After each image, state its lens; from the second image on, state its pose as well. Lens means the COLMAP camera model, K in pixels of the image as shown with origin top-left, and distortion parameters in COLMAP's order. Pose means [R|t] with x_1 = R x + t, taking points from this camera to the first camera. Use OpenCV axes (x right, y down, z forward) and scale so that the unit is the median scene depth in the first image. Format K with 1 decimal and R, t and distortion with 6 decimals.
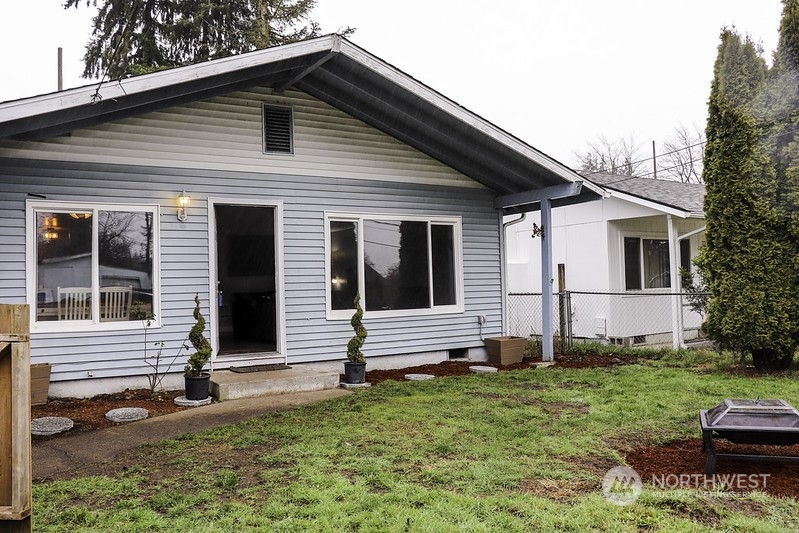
lens RADIAL K [[679.2, 0, 399.5], [0, 679.2, 266.5], [0, 0, 1]] dist [-0.131593, 0.099193]
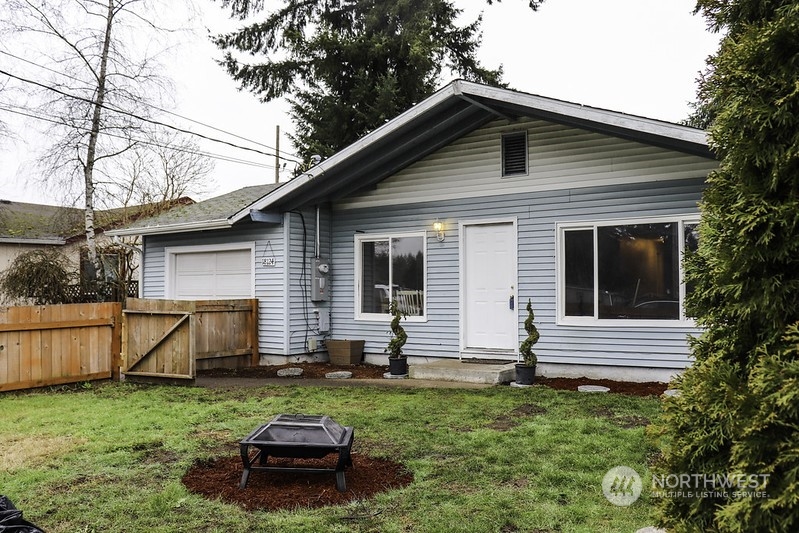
lens RADIAL K [[679.2, 0, 399.5], [0, 679.2, 266.5], [0, 0, 1]] dist [-0.131593, 0.099193]
pose [[0.407499, -0.009608, -0.913155, 0.708080], [0.022503, 0.999747, -0.000477, -0.016554], [0.912928, -0.020354, 0.407612, 0.323711]]
